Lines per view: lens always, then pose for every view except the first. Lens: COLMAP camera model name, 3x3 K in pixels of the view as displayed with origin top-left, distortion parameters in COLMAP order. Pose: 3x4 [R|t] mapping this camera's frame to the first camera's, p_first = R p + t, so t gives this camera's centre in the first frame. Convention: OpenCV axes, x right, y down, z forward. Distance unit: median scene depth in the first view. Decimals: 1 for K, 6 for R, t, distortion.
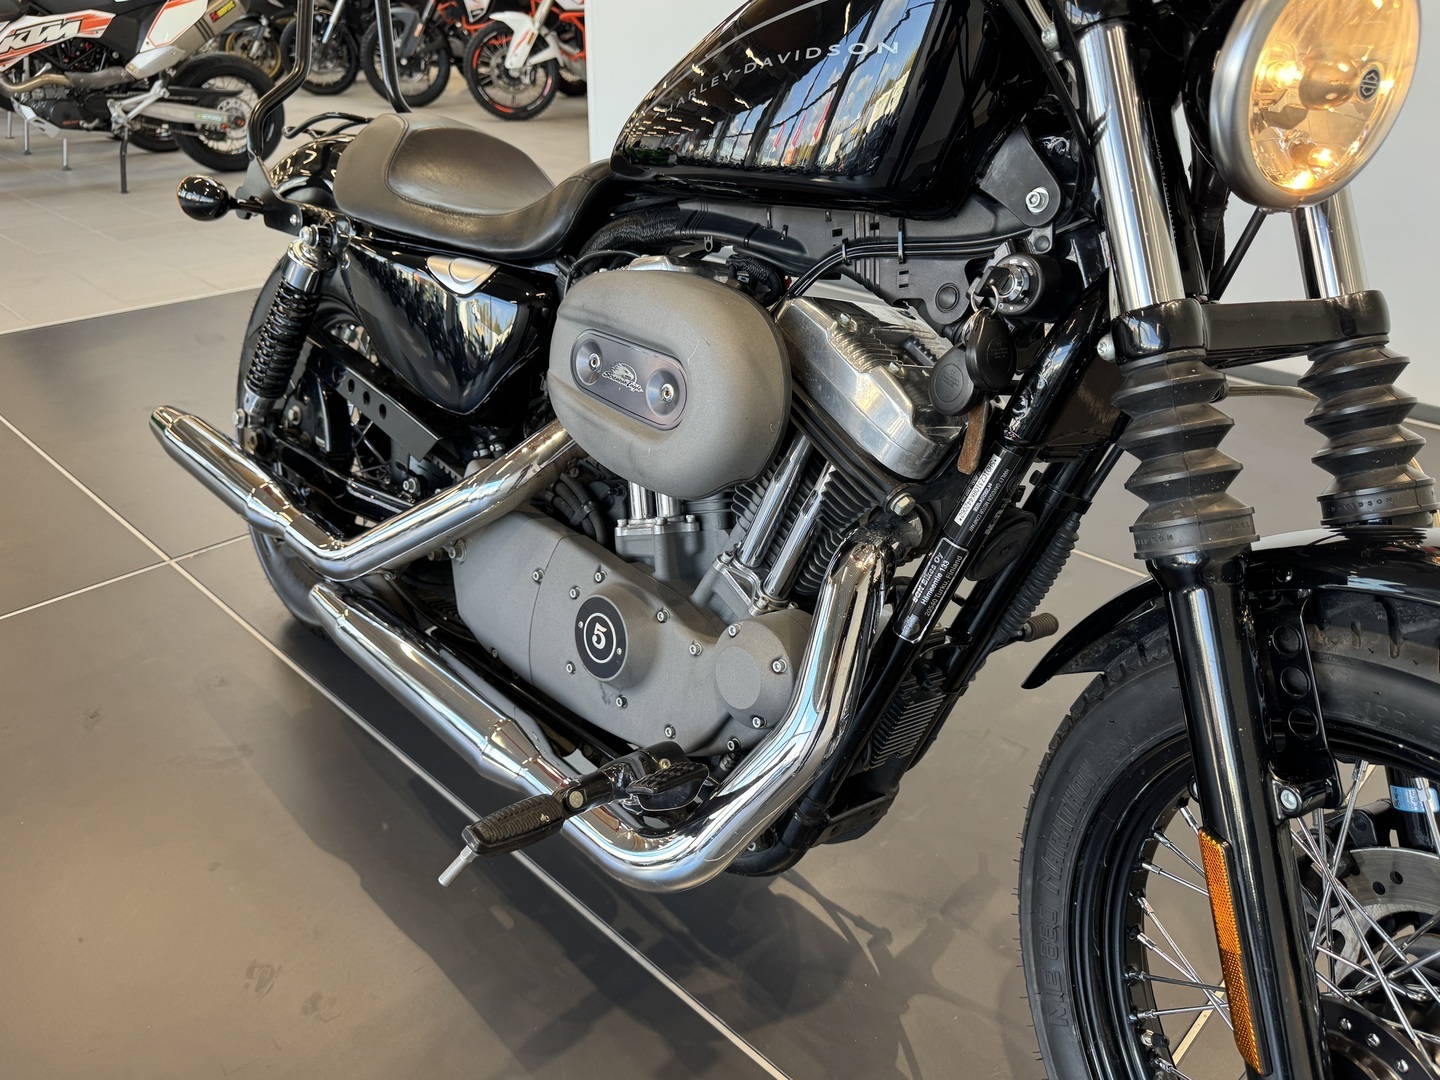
lens RADIAL K [[1059.8, 0, 720.0], [0, 1059.8, 540.0], [0, 0, 1]] dist [0.088106, -0.165351]
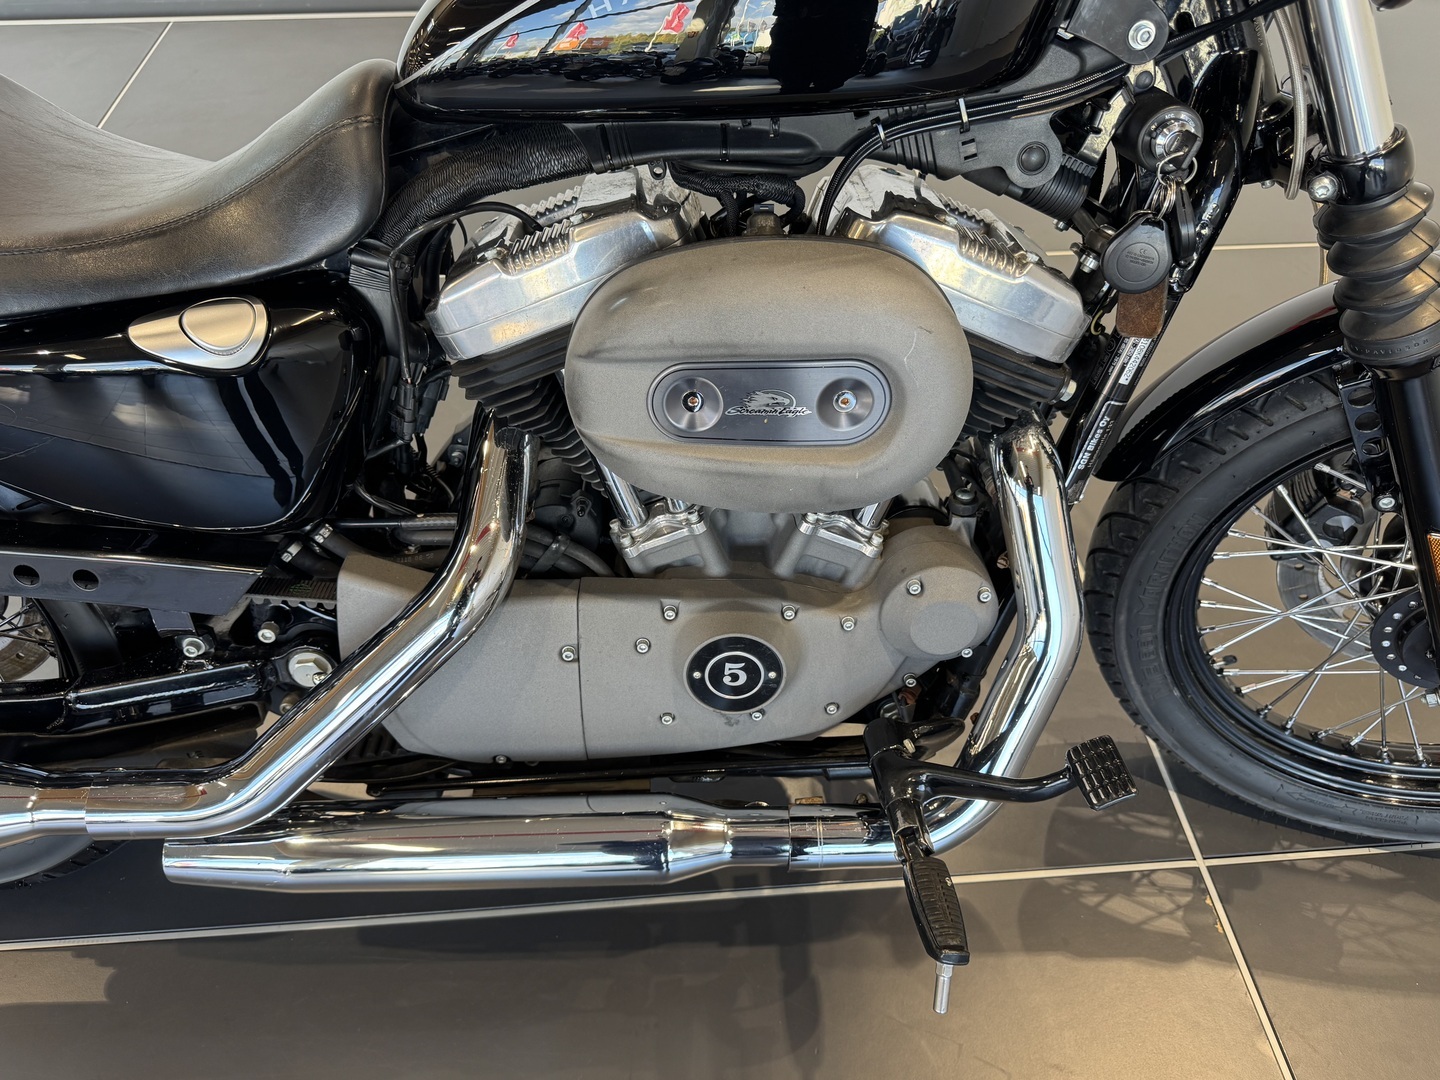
lens RADIAL K [[1059.8, 0, 720.0], [0, 1059.8, 540.0], [0, 0, 1]] dist [0.088106, -0.165351]
pose [[0.653254, -0.550979, 0.519309, -0.418957], [0.338331, 0.826021, 0.450800, -0.319351], [-0.677342, -0.118789, 0.726015, 0.342178]]
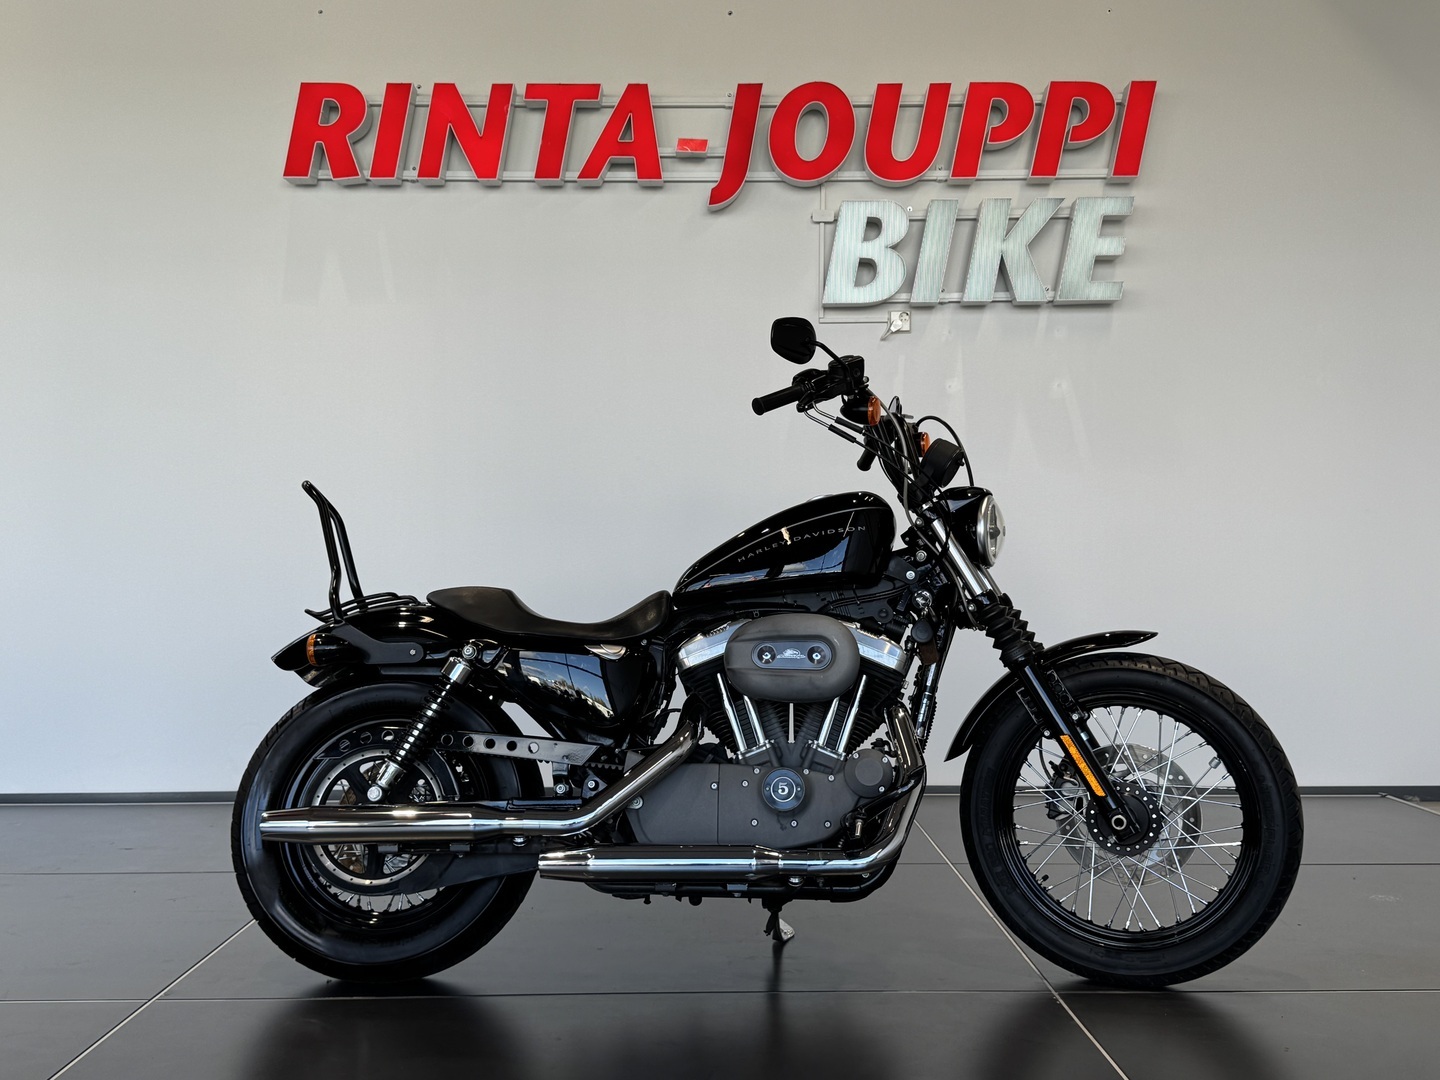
lens RADIAL K [[1505.2, 0, 720.0], [0, 1505.2, 540.0], [0, 0, 1]] dist [0.070443, 0.010504]
pose [[0.691530, -0.009795, 0.722282, -1.909956], [0.338291, 0.887868, -0.311848, 0.442939], [-0.638236, 0.459994, 0.617301, -0.775443]]
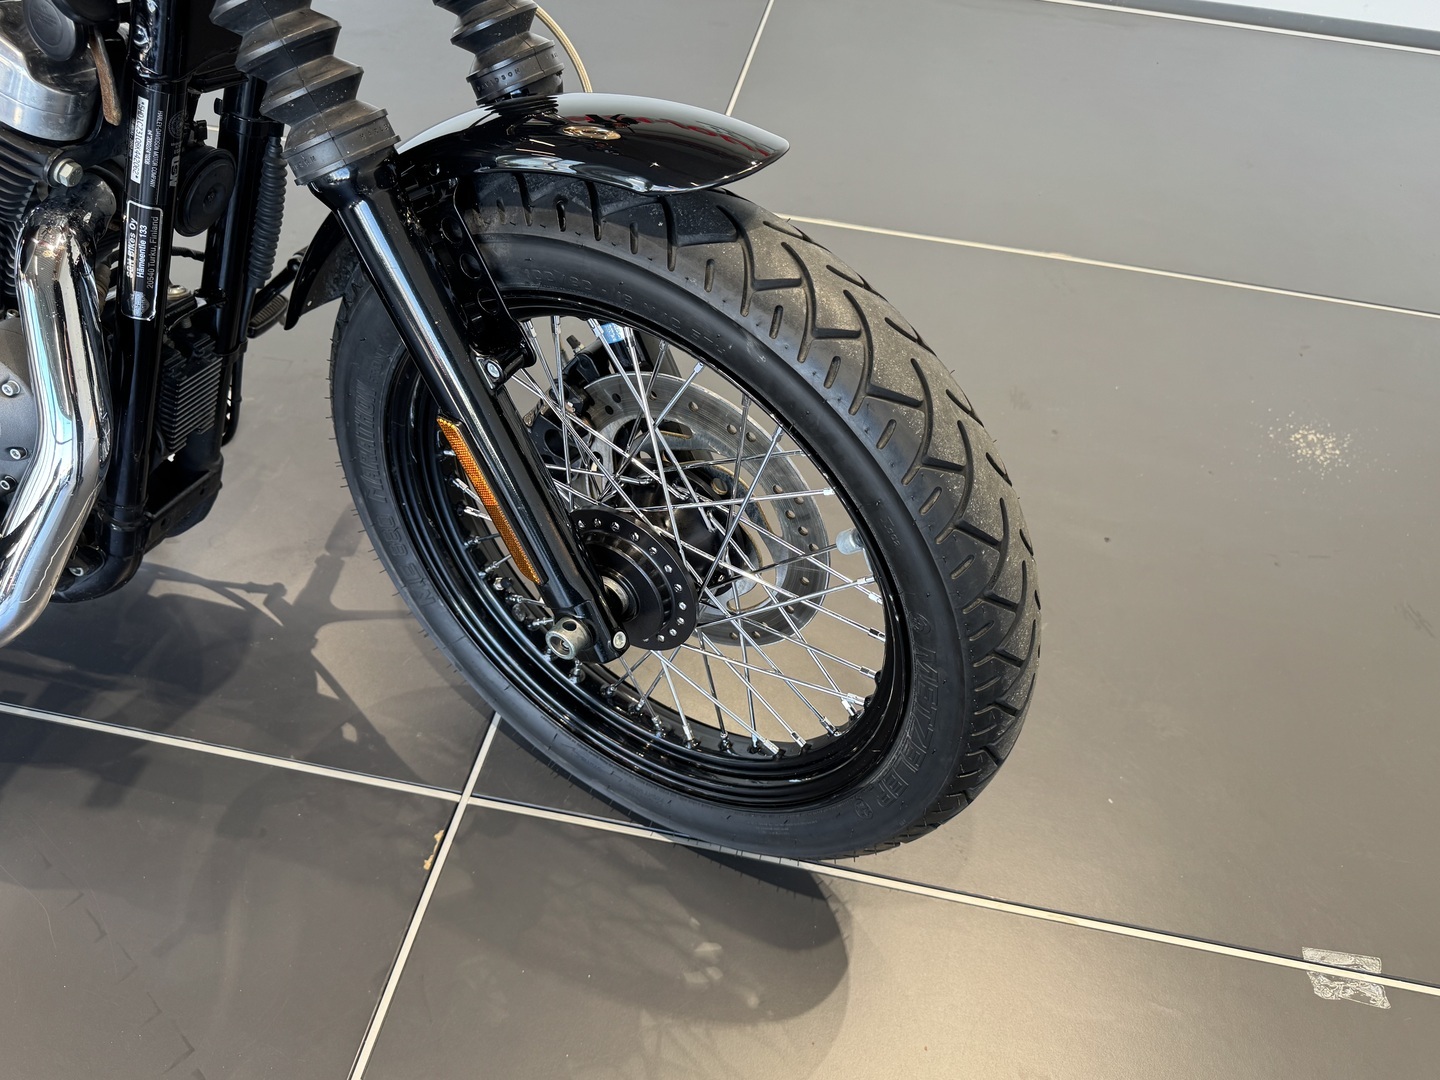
lens RADIAL K [[1072.1, 0, 720.0], [0, 1072.1, 540.0], [0, 0, 1]] dist [-0.005083, -0.001948]
pose [[0.828205, -0.380582, 0.411380, 0.099007], [0.208438, 0.890574, 0.404266, -0.005738], [-0.520221, -0.249068, 0.816906, -0.064307]]
